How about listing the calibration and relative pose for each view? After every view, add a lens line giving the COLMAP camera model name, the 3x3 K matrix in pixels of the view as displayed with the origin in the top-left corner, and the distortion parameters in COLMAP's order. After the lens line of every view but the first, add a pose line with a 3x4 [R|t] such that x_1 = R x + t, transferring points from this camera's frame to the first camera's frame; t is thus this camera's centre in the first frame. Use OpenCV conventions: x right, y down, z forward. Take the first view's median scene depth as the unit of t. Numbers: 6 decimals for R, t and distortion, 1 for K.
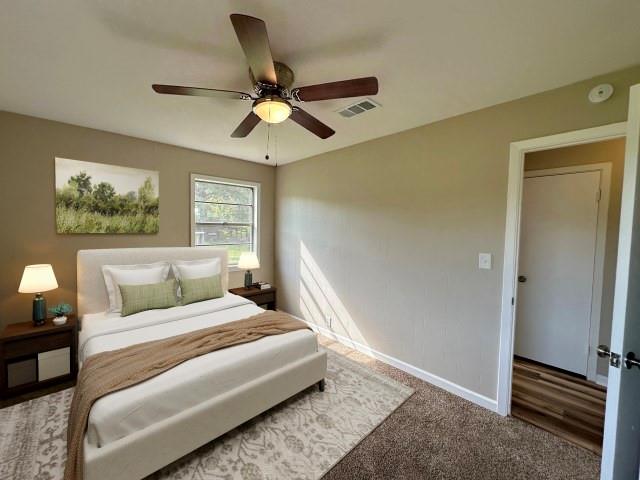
lens RADIAL K [[255.2, 0, 320.0], [0, 255.2, 240.0], [0, 0, 1]] dist [-0.002765, -0.000027]
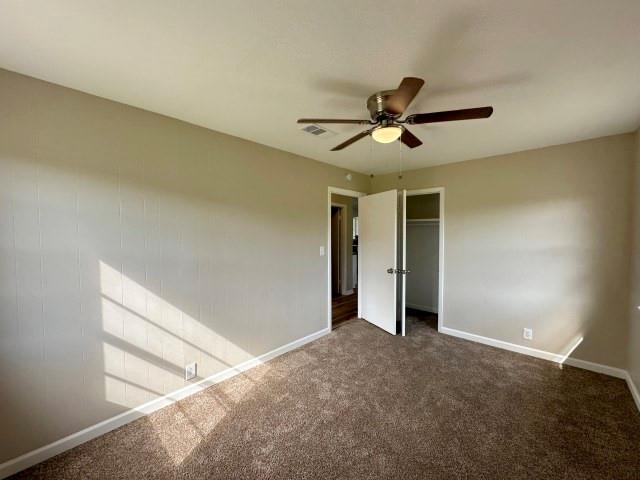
lens RADIAL K [[255.2, 0, 320.0], [0, 255.2, 240.0], [0, 0, 1]] dist [-0.002765, -0.000027]
pose [[-0.071330, -0.046143, 0.996385, -0.663186], [0.042791, 0.997868, 0.049275, -0.047908], [-0.996535, 0.046151, -0.069203, 0.706656]]
